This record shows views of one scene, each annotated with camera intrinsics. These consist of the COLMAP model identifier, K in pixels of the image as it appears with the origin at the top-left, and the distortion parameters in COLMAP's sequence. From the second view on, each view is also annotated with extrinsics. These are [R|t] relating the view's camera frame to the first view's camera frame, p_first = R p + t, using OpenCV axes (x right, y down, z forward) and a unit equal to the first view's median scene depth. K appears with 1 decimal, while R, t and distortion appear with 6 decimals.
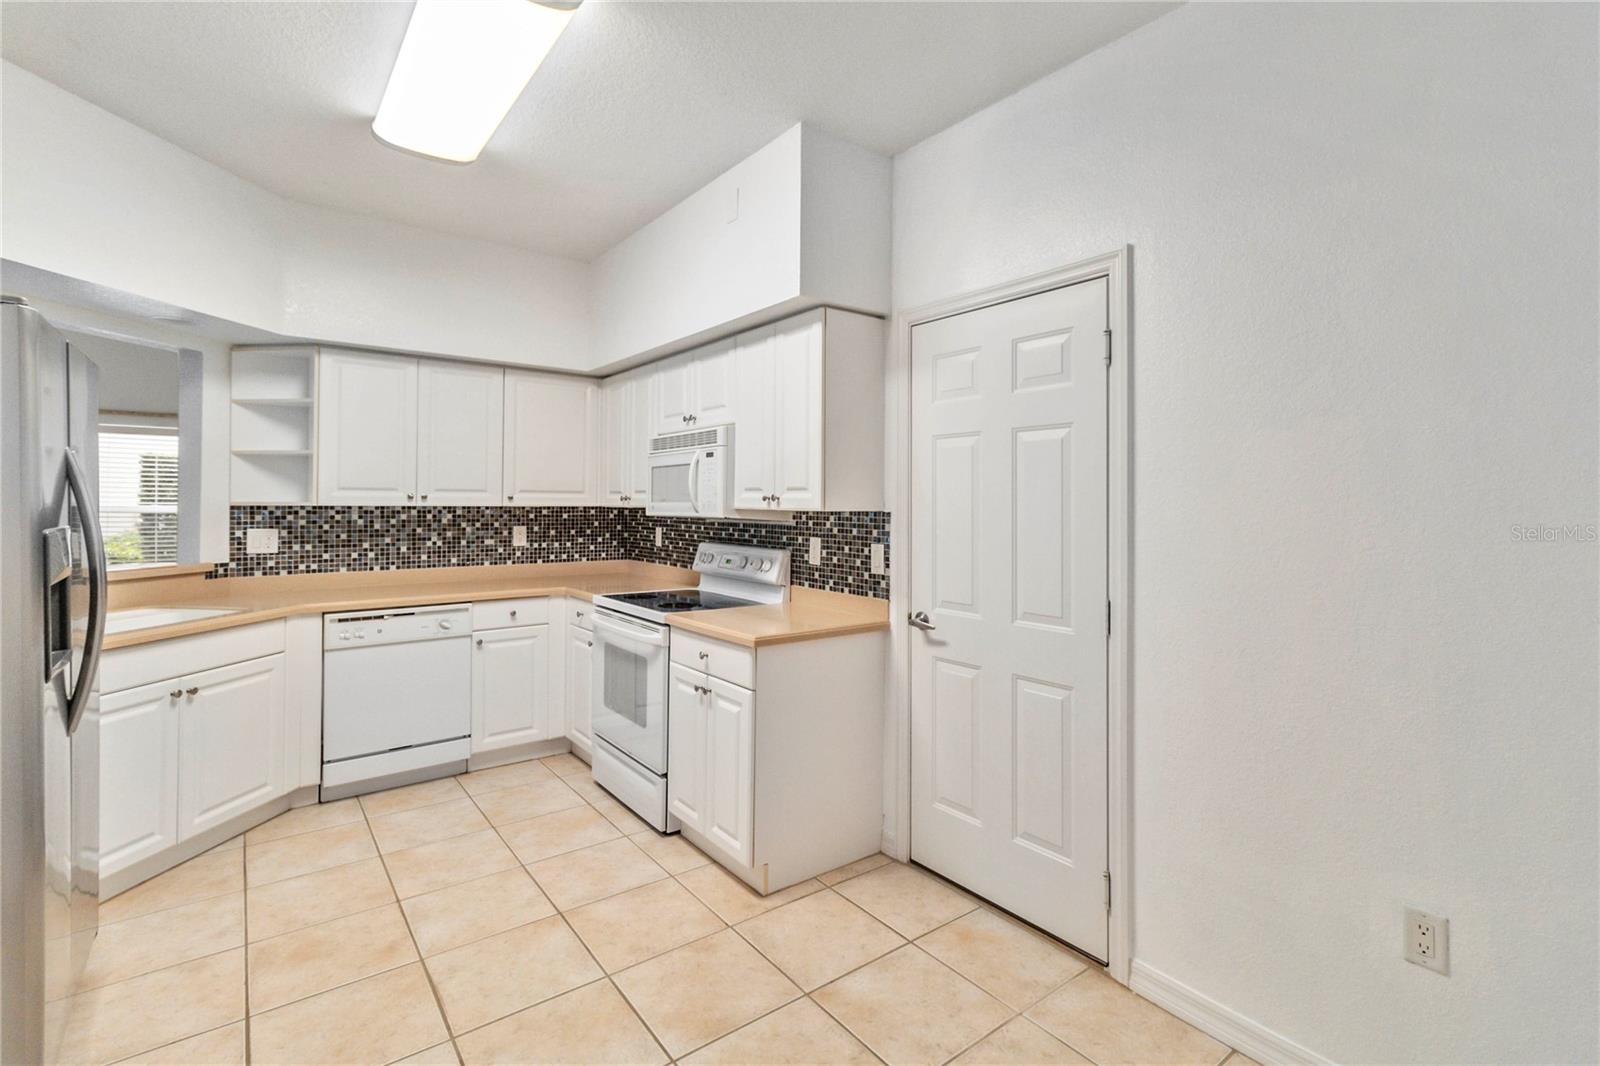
lens RADIAL K [[723.1, 0, 804.9], [0, 723.1, 503.0], [0, 0, 1]] dist [-0.000769, -0.000861]
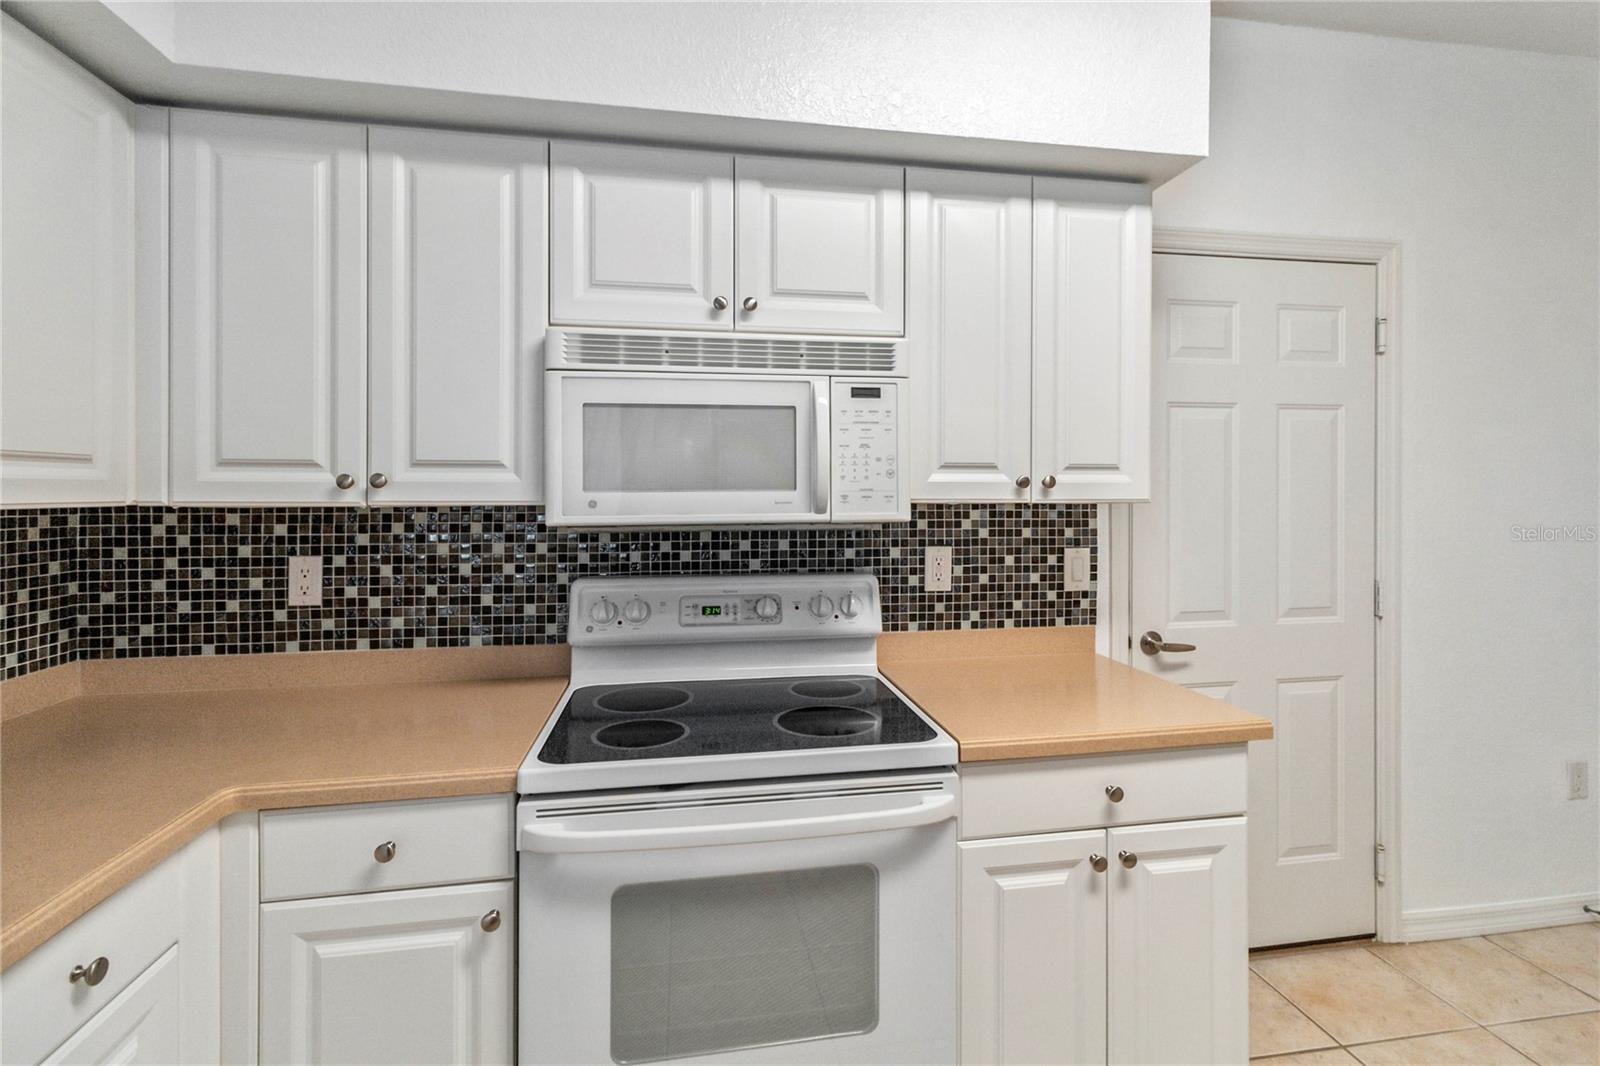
lens RADIAL K [[751.4, 0, 805.5], [0, 751.4, 487.7], [0, 0, 1]] dist [0.002195, 0.000559]
pose [[0.463412, -0.005396, 0.886126, -0.624245], [0.002579, 0.999985, 0.004741, -0.005634], [-0.886139, 0.000089, 0.463419, 0.837195]]
